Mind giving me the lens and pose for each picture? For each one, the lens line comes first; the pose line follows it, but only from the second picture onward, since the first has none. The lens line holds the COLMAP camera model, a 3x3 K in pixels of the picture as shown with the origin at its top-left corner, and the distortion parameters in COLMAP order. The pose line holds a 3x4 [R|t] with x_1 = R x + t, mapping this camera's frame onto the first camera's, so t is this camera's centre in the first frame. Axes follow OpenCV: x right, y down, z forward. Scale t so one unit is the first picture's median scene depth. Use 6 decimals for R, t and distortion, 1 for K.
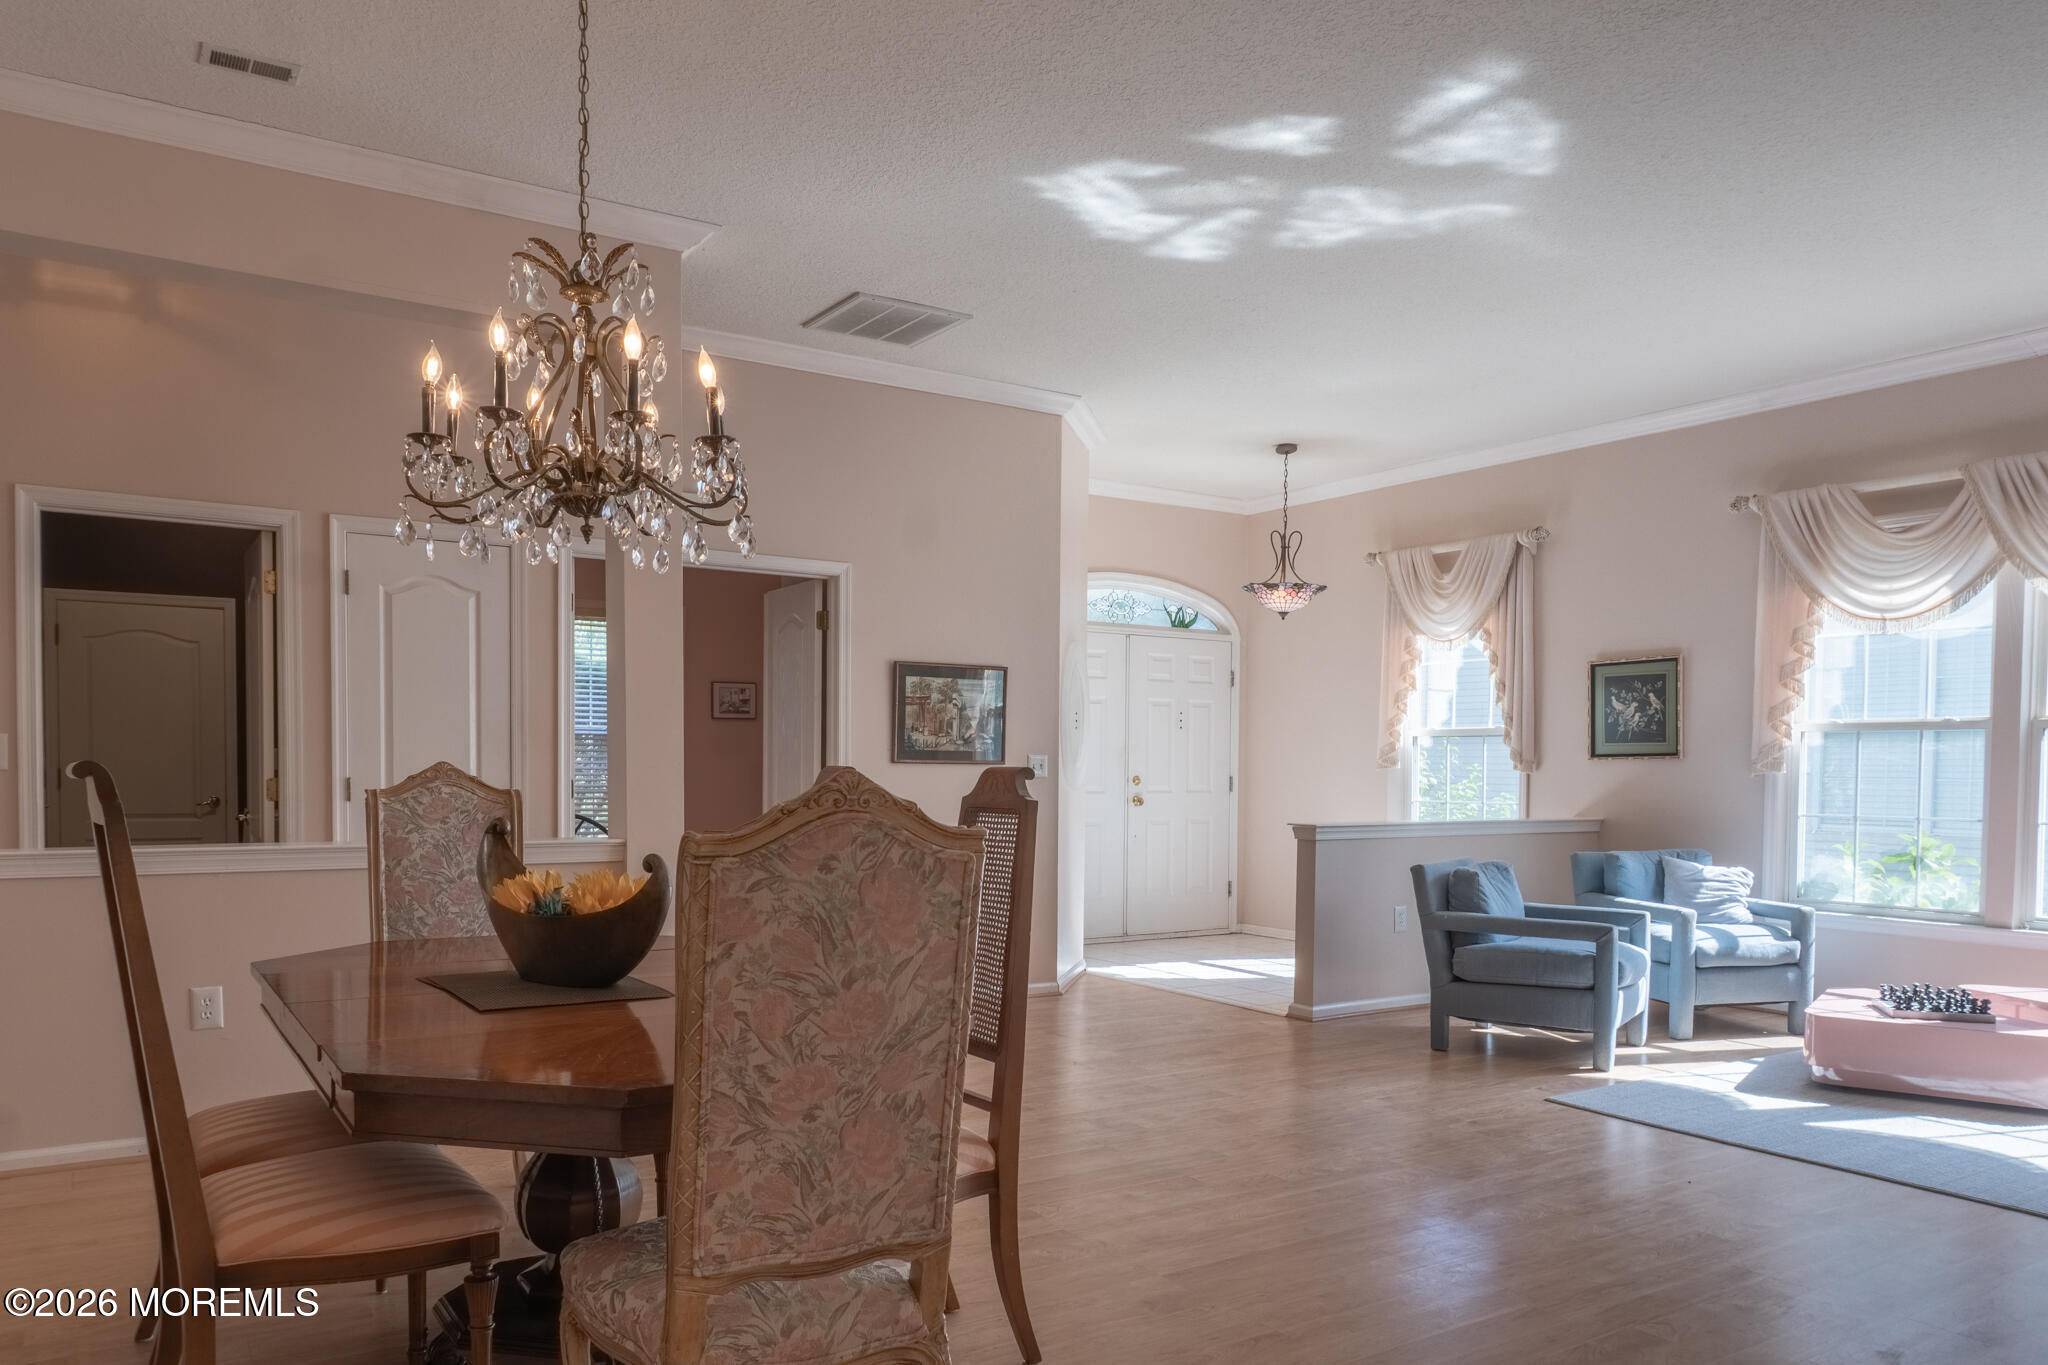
lens RADIAL K [[1391.8, 0, 1024.0], [0, 1391.8, 682.5], [0, 0, 1]] dist [-0.008355, 0.001339]
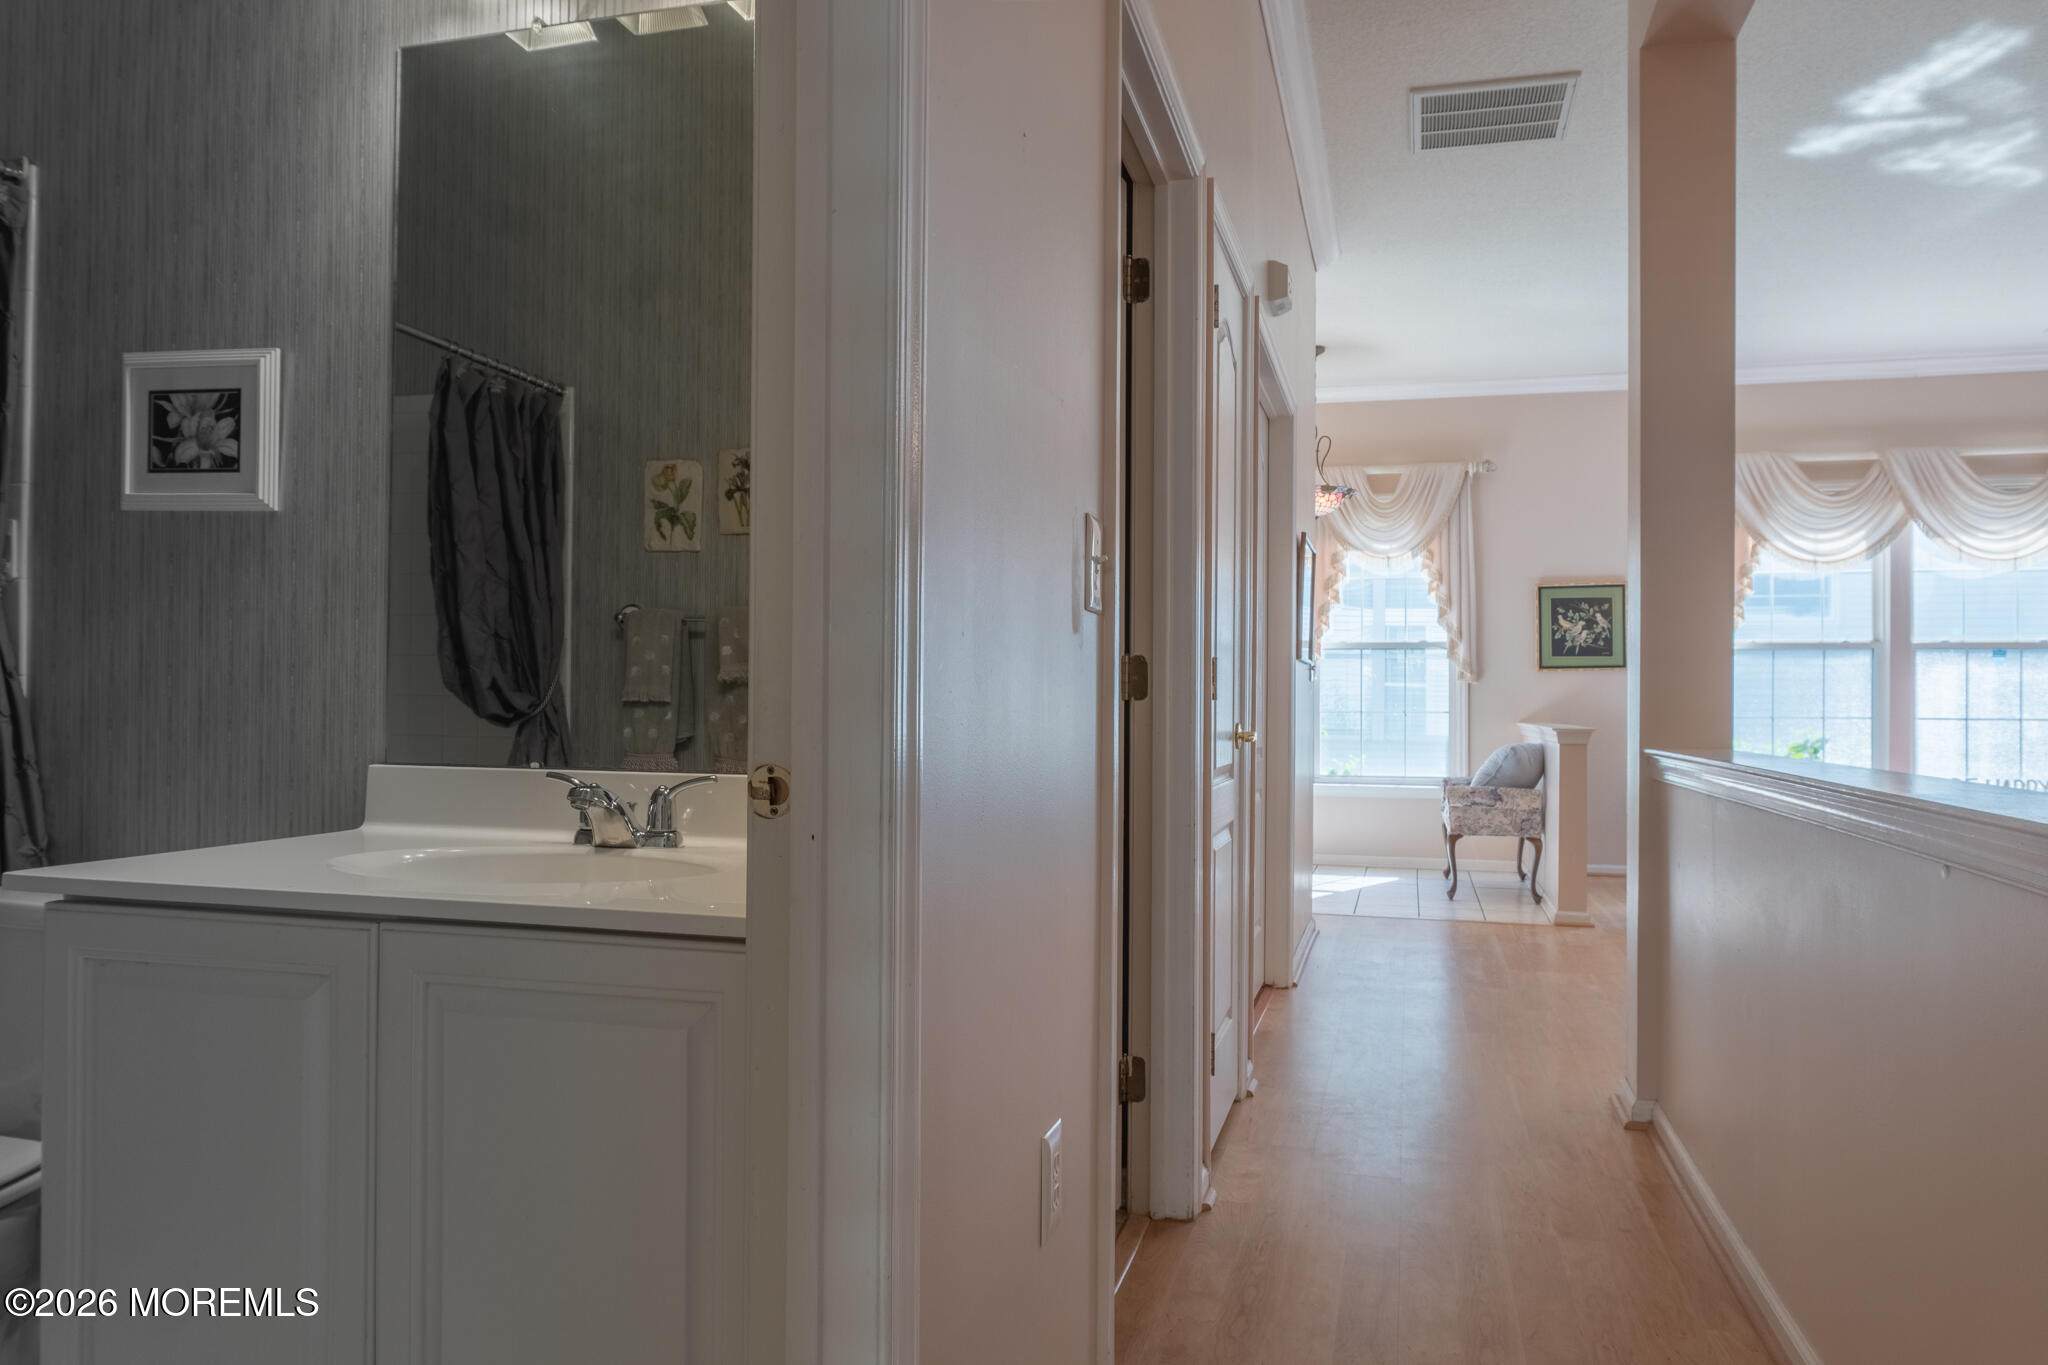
lens RADIAL K [[1391.8, 0, 1024.0], [0, 1391.8, 682.5], [0, 0, 1]] dist [-0.008355, 0.001339]
pose [[0.758406, 0.008251, 0.651730, -0.665334], [-0.040578, 0.998578, 0.034577, 0.043867], [-0.650518, -0.052669, 0.757662, 0.423569]]
